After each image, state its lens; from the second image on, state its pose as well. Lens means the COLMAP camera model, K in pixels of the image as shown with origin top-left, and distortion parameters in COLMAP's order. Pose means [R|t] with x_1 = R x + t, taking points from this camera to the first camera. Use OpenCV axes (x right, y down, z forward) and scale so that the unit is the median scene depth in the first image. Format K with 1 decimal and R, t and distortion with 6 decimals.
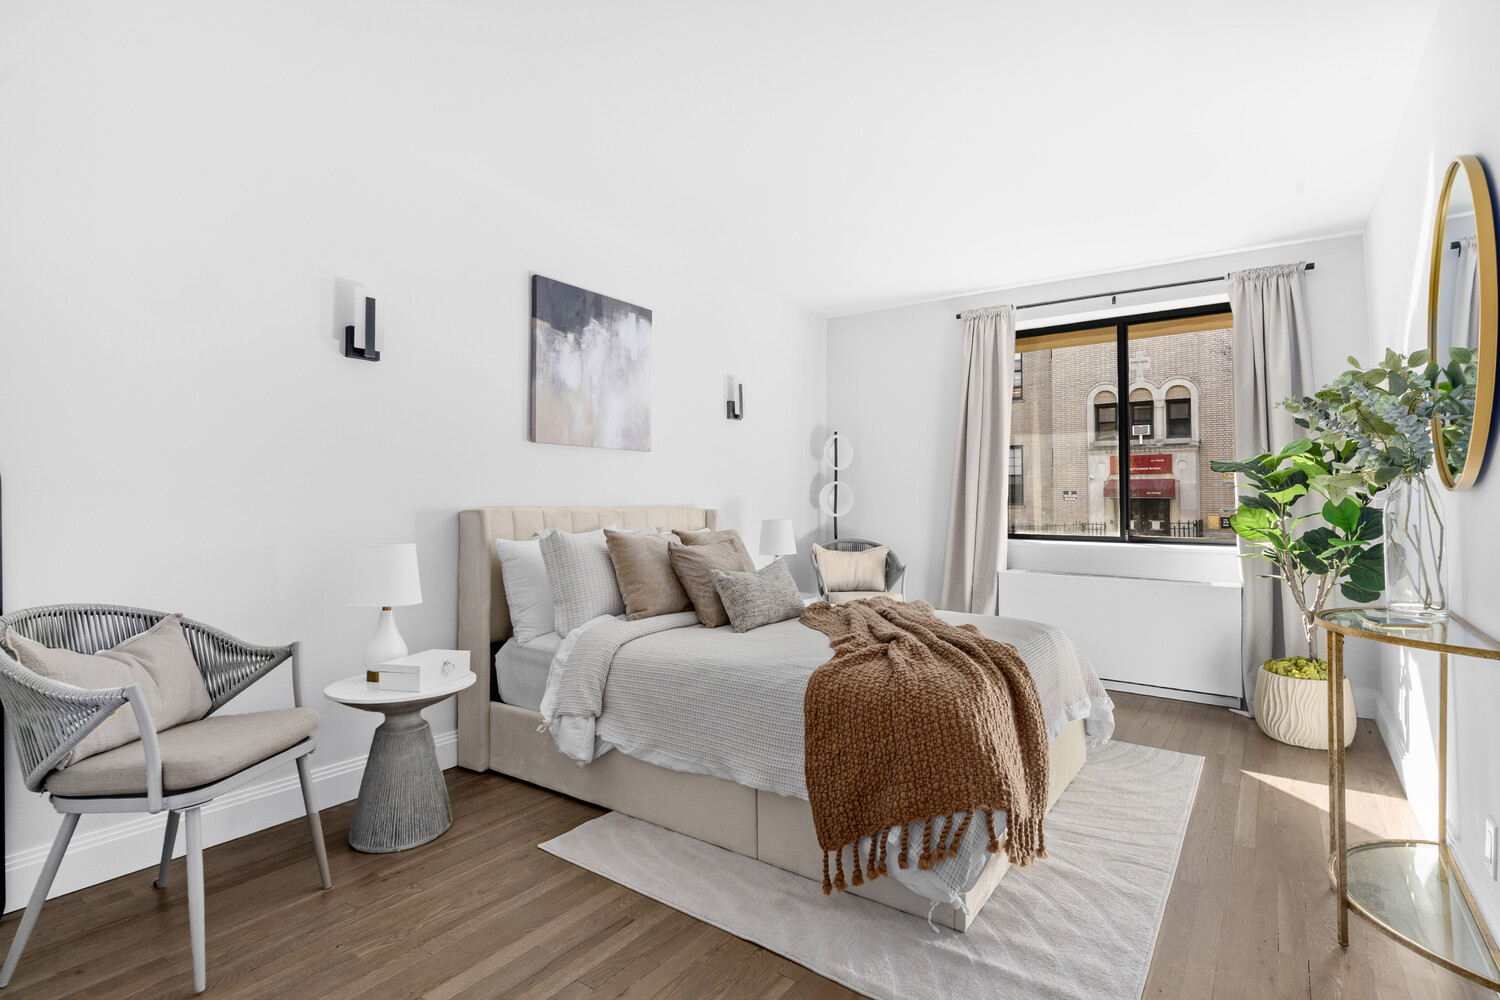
lens RADIAL K [[720.7, 0, 751.1], [0, 720.7, 497.1], [0, 0, 1]] dist [-0.003275, -0.000170]
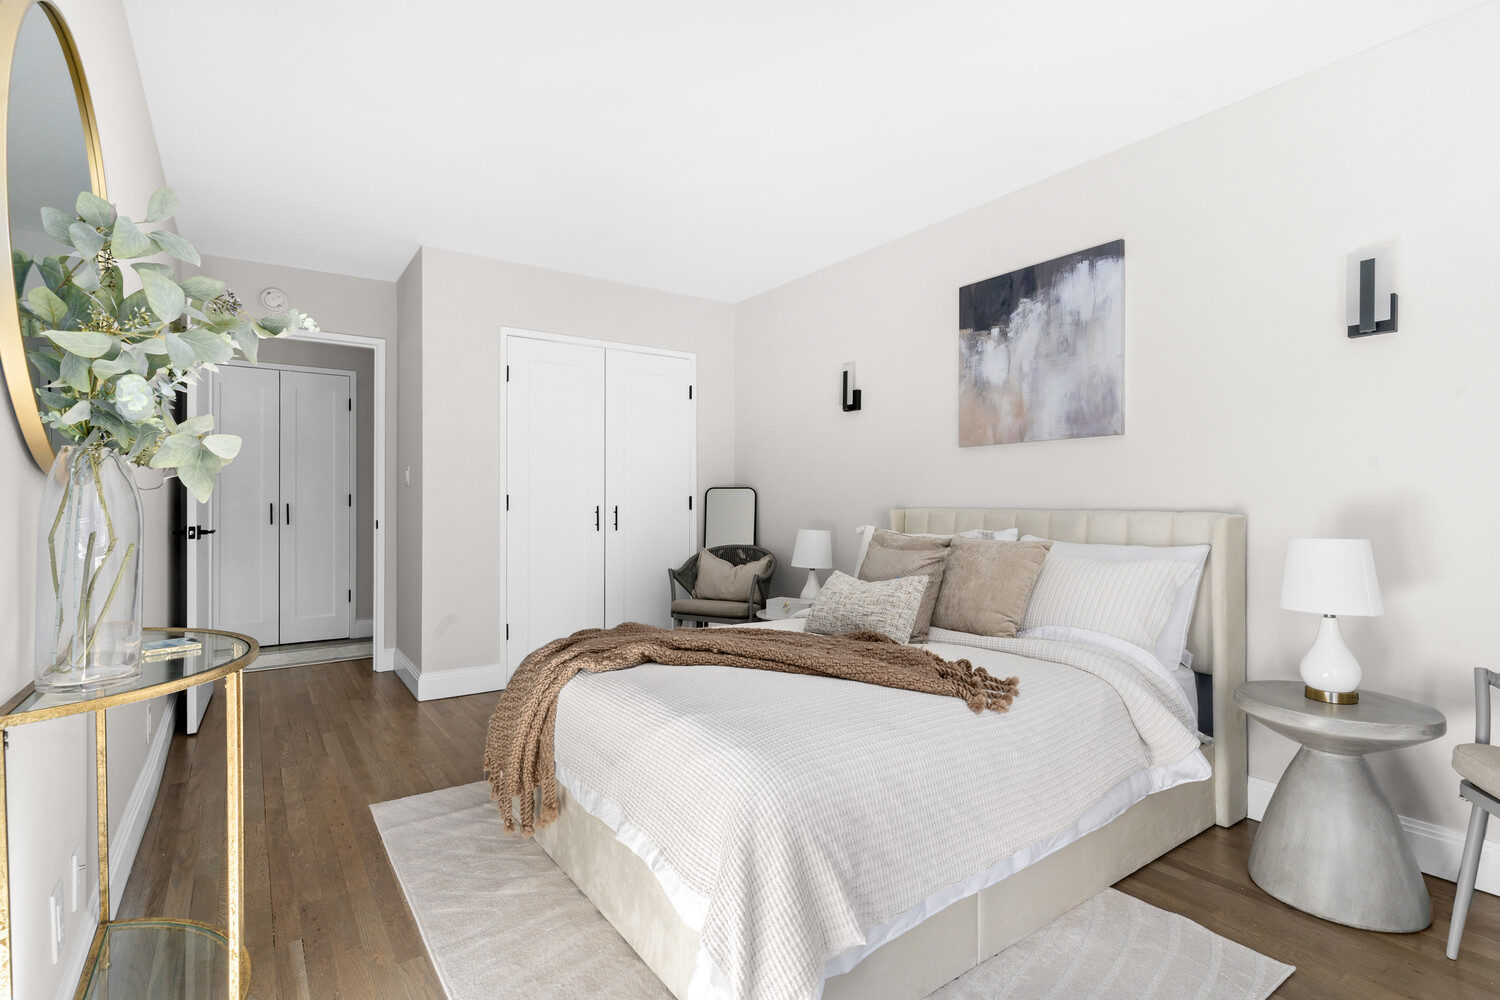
lens RADIAL K [[720.7, 0, 750.5], [0, 720.7, 505.1], [0, 0, 1]] dist [-0.003275, -0.000170]
pose [[-0.308359, -0.000907, -0.951270, 0.732746], [0.010873, 0.999931, -0.004478, 0.009681], [0.951208, -0.011724, -0.308328, 0.942986]]
